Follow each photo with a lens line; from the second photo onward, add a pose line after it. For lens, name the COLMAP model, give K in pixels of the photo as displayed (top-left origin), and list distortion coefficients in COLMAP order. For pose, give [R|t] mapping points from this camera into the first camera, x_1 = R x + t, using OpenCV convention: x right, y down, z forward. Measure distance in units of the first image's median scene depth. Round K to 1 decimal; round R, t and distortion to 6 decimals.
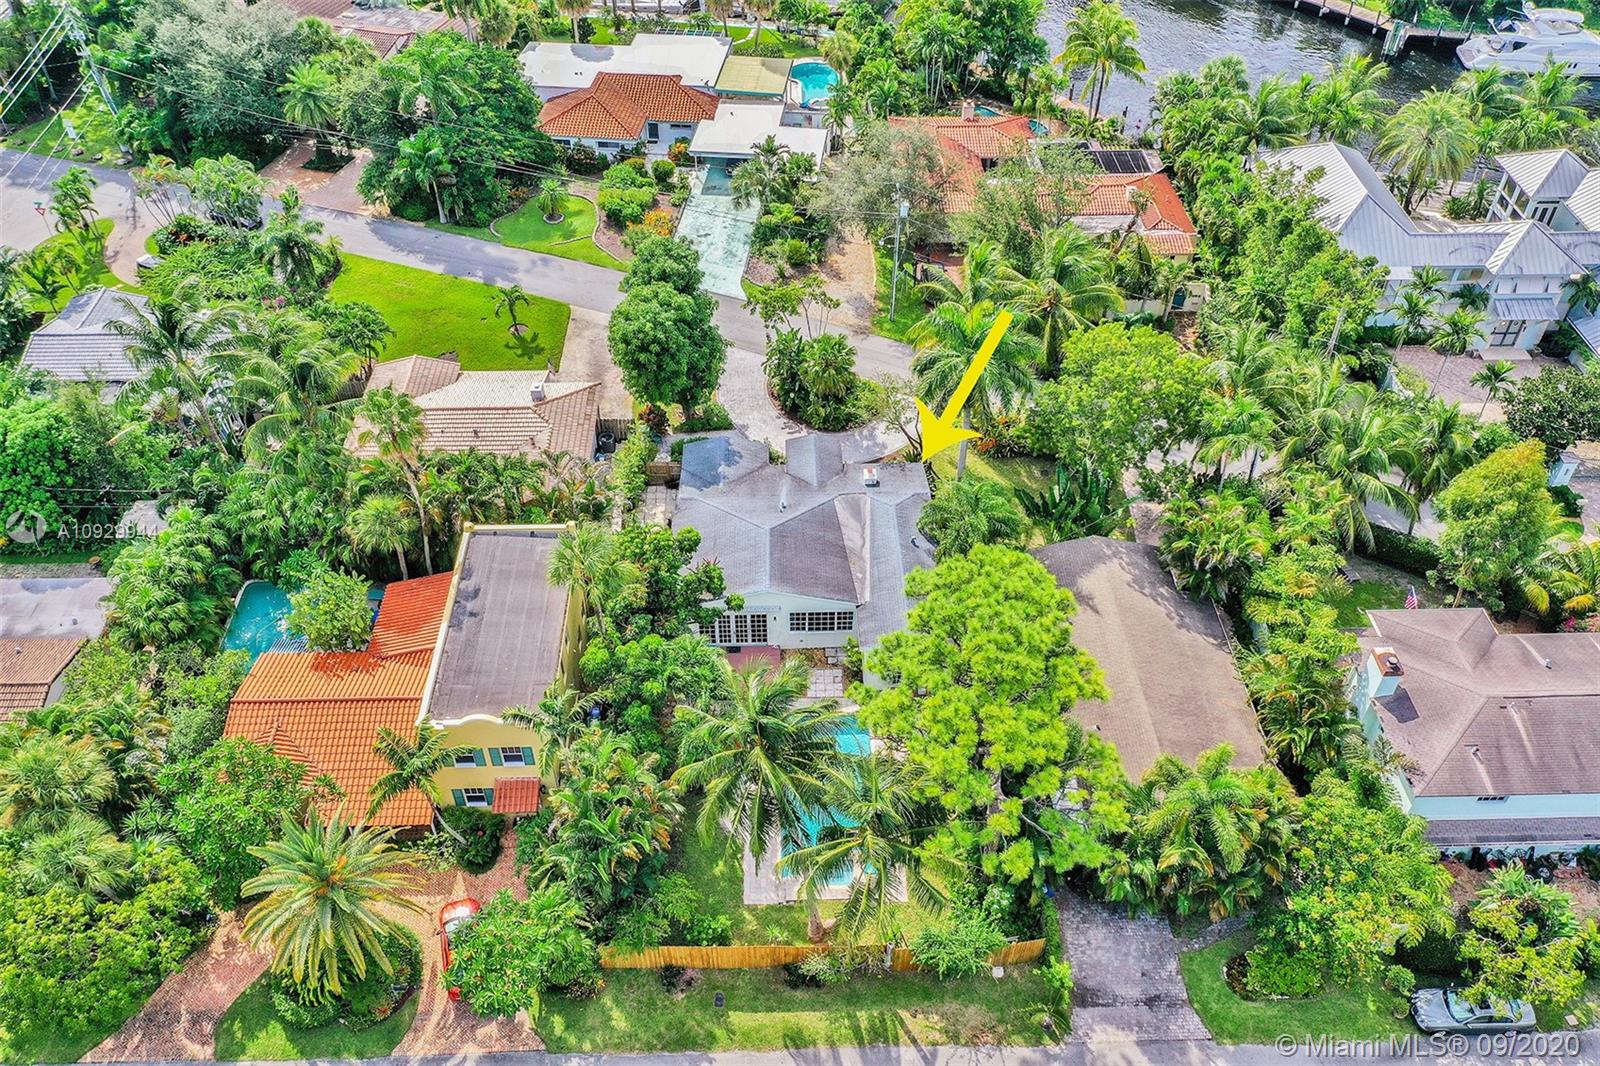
lens RADIAL K [[1188.6, 0, 795.7], [0, 1188.6, 536.6], [0, 0, 1]] dist [0.003129, 0.004147]
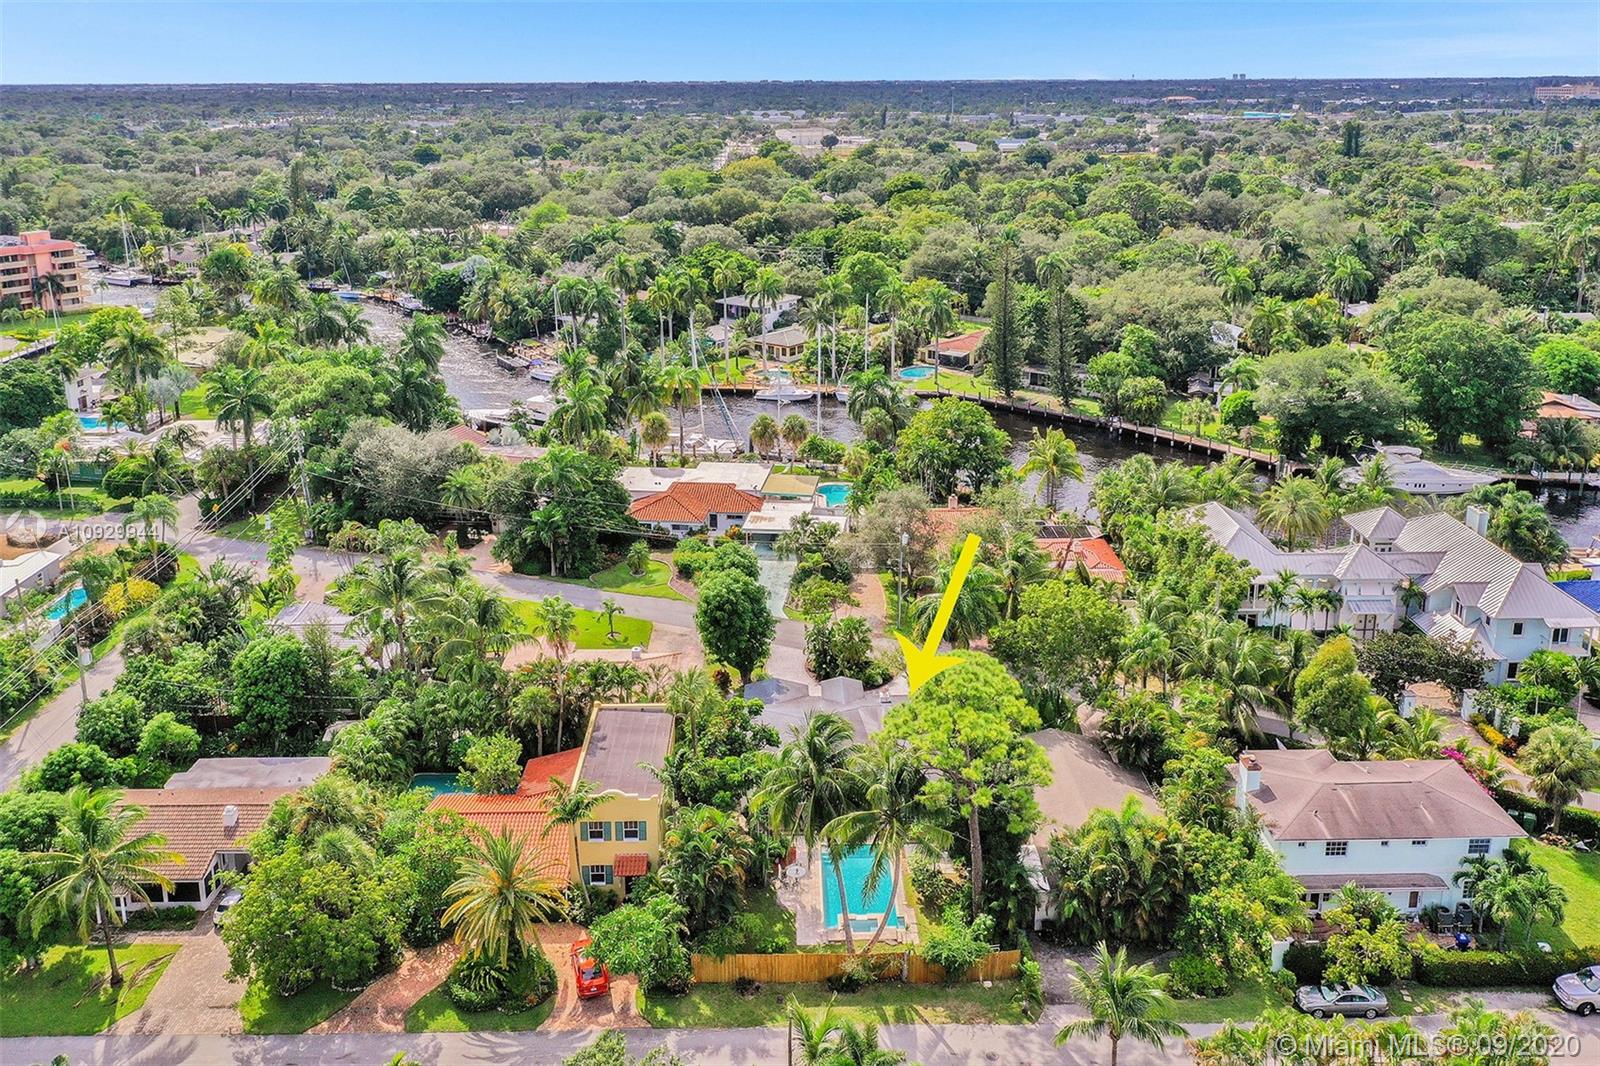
lens RADIAL K [[1188.6, 0, 802.7], [0, 1188.6, 530.6], [0, 0, 1]] dist [0.003129, 0.004147]
pose [[0.999969, -0.002150, -0.007593, -0.019452], [-0.001090, 0.915350, -0.402659, 0.318884], [0.007816, 0.402654, 0.915319, -0.312574]]
